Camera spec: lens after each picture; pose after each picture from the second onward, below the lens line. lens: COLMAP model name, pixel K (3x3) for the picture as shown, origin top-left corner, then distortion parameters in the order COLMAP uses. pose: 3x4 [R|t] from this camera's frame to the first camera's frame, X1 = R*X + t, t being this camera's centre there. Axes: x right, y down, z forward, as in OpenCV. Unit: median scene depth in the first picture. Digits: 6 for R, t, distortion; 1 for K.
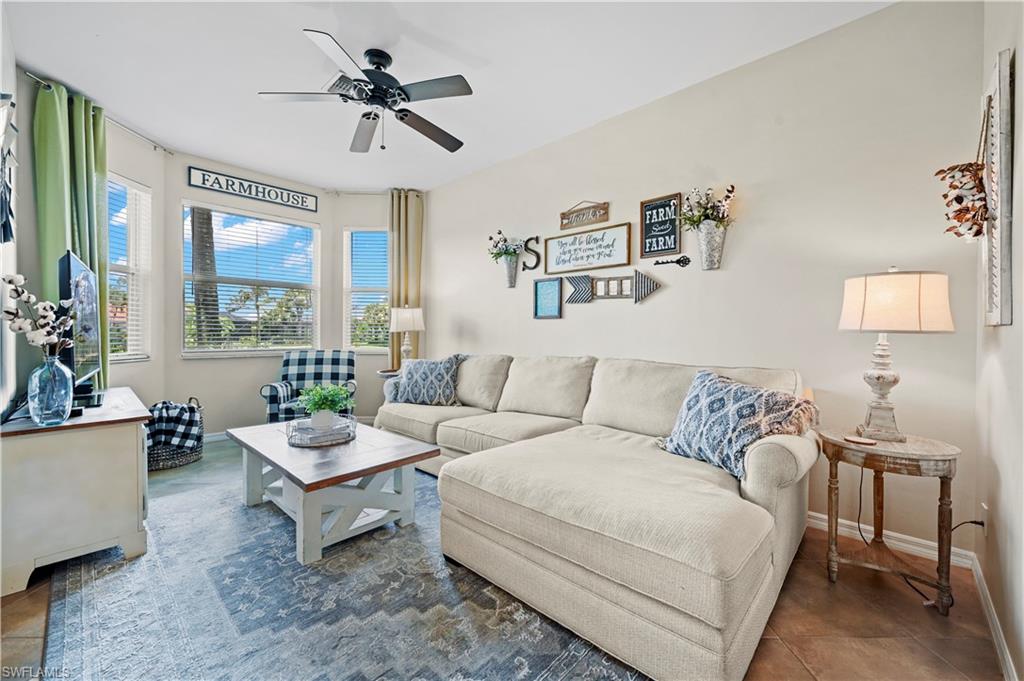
lens RADIAL K [[408.8, 0, 514.9], [0, 408.8, 335.6], [0, 0, 1]] dist [0.003906, -0.000784]
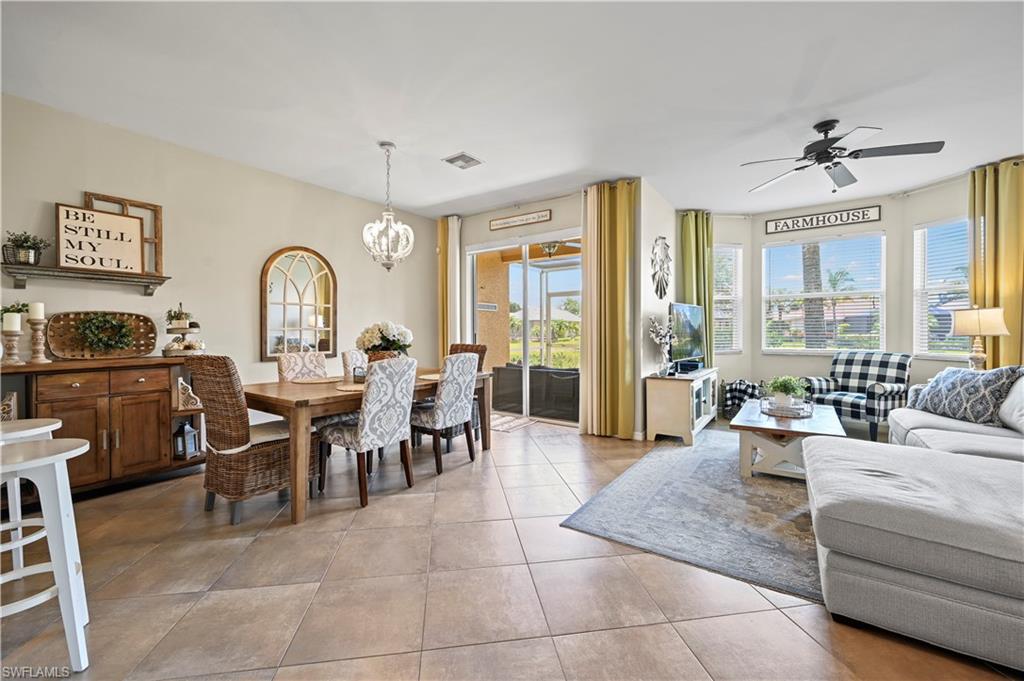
lens RADIAL K [[408.8, 0, 510.3], [0, 408.8, 336.0], [0, 0, 1]] dist [0.003906, -0.000784]
pose [[0.143558, 0.009268, -0.989599, 0.520004], [0.000469, 0.999955, 0.009433, -0.021637], [0.989642, -0.001818, 0.143547, -0.103632]]
